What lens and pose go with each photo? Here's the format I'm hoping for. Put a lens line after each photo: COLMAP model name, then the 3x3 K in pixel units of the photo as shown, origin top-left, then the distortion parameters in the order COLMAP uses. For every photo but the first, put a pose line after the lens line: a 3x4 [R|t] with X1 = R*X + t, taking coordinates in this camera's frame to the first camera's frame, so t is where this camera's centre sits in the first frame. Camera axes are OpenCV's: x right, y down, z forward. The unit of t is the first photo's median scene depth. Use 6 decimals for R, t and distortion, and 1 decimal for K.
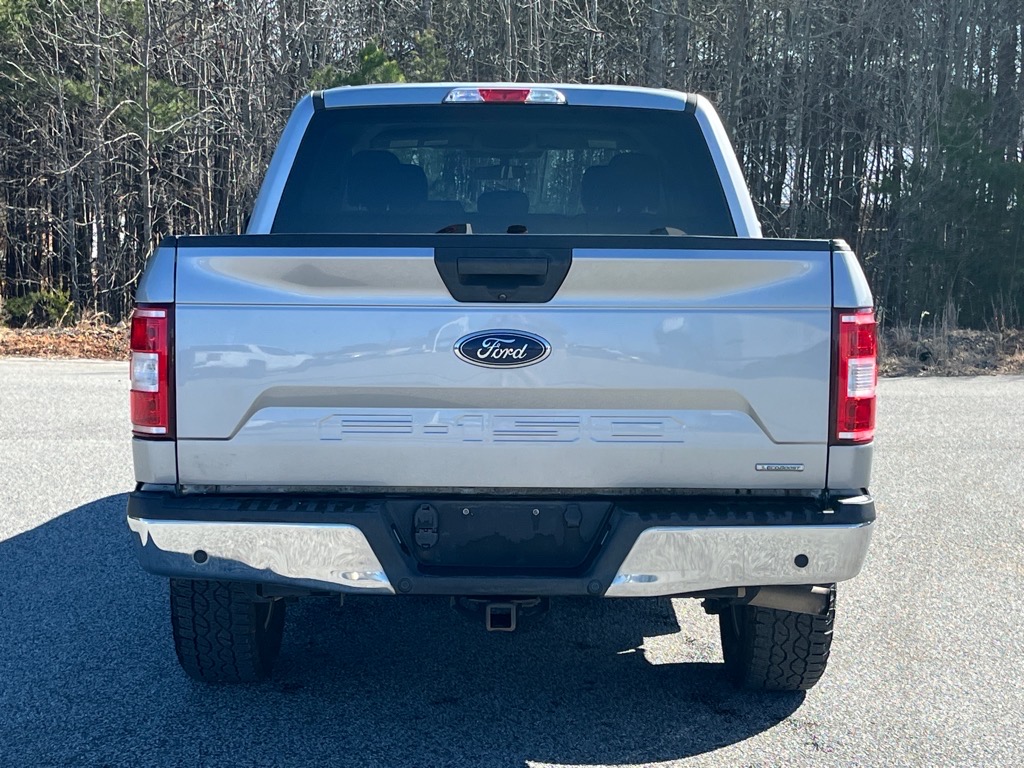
lens RADIAL K [[1661.6, 0, 512.0], [0, 1661.6, 384.0], [0, 0, 1]] dist [0.236547, -0.044646]
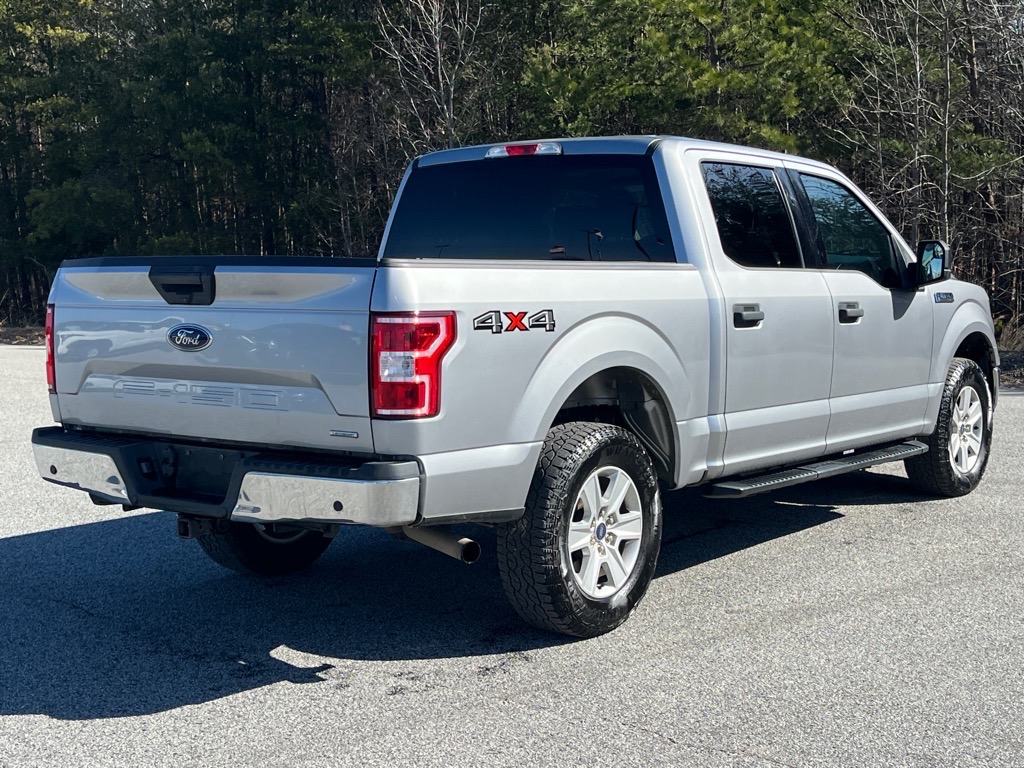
lens RADIAL K [[1477.8, 0, 512.0], [0, 1477.8, 384.0], [0, 0, 1]] dist [0.110388, -0.015987]
pose [[0.799979, 0.038857, -0.598768, 0.940449], [-0.048329, 0.998831, 0.000249, 0.004407], [0.598078, 0.028739, 0.800922, 0.154906]]
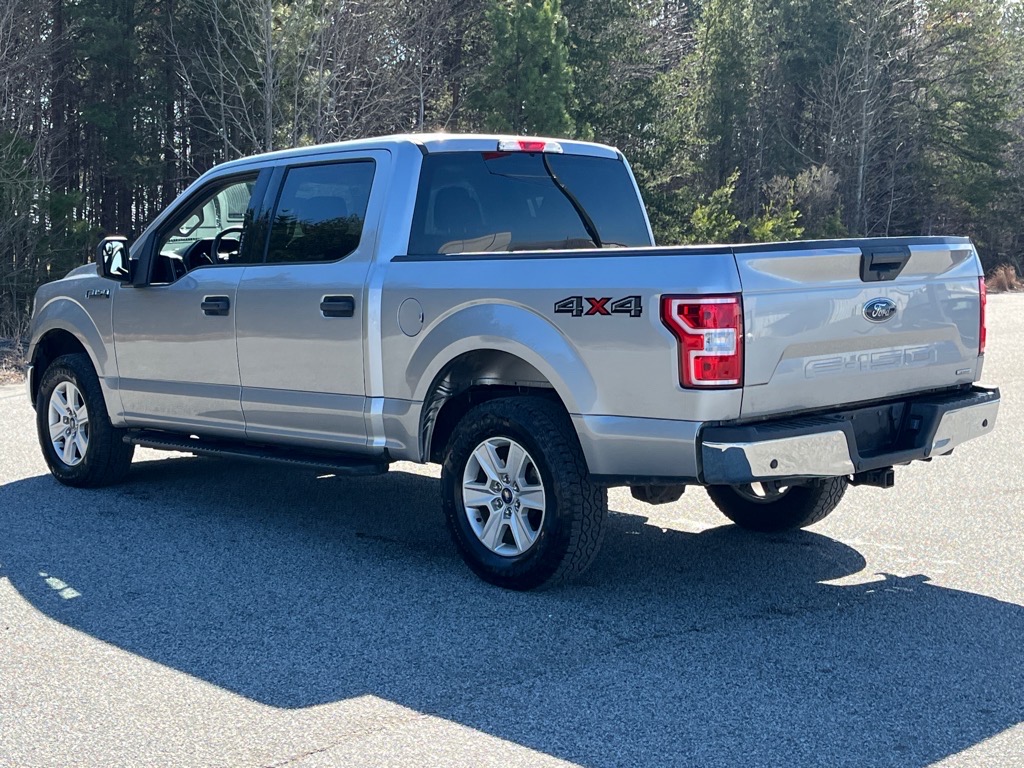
lens RADIAL K [[1503.7, 0, 512.0], [0, 1503.7, 384.0], [0, 0, 1]] dist [-0.004151, -0.005017]
pose [[0.739707, -0.089744, 0.666918, -1.190267], [0.096461, 0.994973, 0.026900, -0.023017], [-0.665979, 0.044434, 0.744646, 0.168494]]
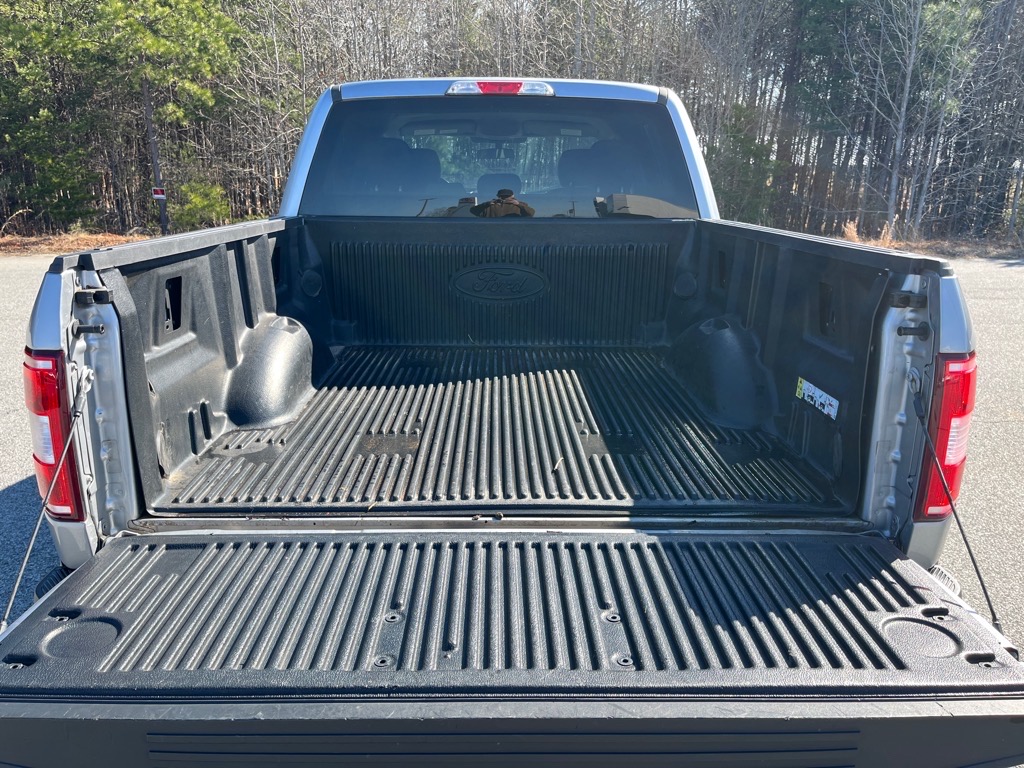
lens RADIAL K [[775.9, 0, 506.5], [0, 775.9, 363.4], [0, 0, 1]] dist [0.047043, 0.001765]
pose [[0.999952, -0.001760, 0.009676, -0.007816], [0.000347, 0.989558, 0.144136, -0.090833], [-0.009829, -0.144126, 0.989511, 0.638100]]
